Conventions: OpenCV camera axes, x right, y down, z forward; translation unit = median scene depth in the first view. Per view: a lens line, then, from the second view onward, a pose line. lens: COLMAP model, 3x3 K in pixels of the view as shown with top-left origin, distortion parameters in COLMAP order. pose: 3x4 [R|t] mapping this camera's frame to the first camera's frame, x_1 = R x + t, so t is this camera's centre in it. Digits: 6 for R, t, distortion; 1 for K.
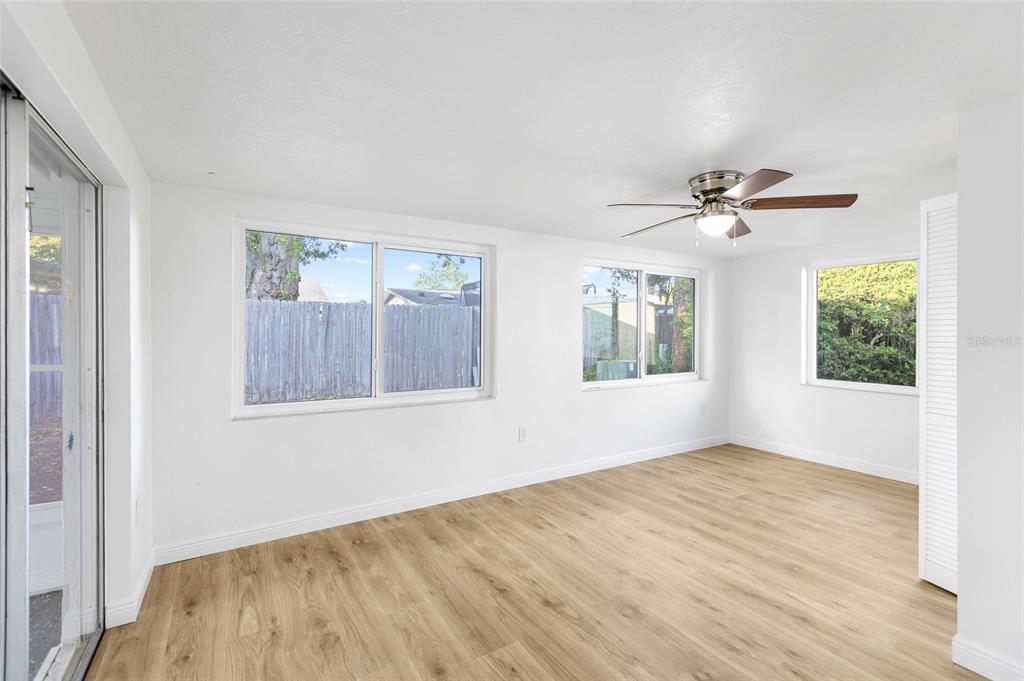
lens RADIAL K [[459.9, 0, 512.0], [0, 459.9, 340.5], [0, 0, 1]] dist [0.002836, -0.000306]
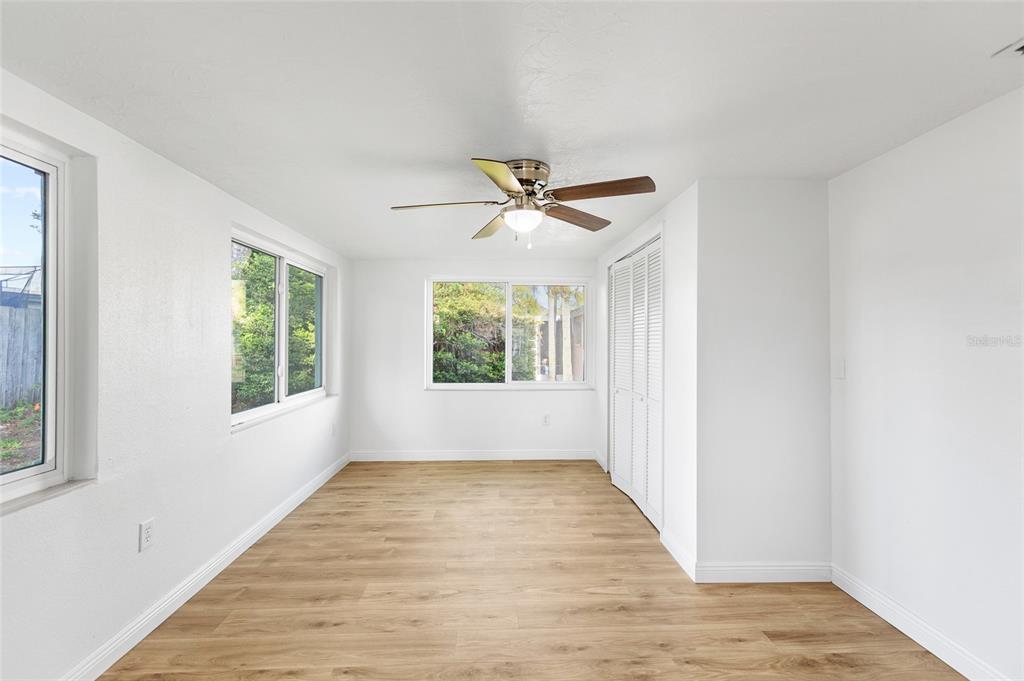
lens RADIAL K [[459.9, 0, 512.0], [0, 459.9, 340.5], [0, 0, 1]] dist [0.002836, -0.000306]
pose [[0.489534, -0.001777, 0.871982, -0.231847], [0.017735, 0.999811, -0.007918, -0.005853], [-0.871804, 0.019341, 0.489474, 0.381886]]
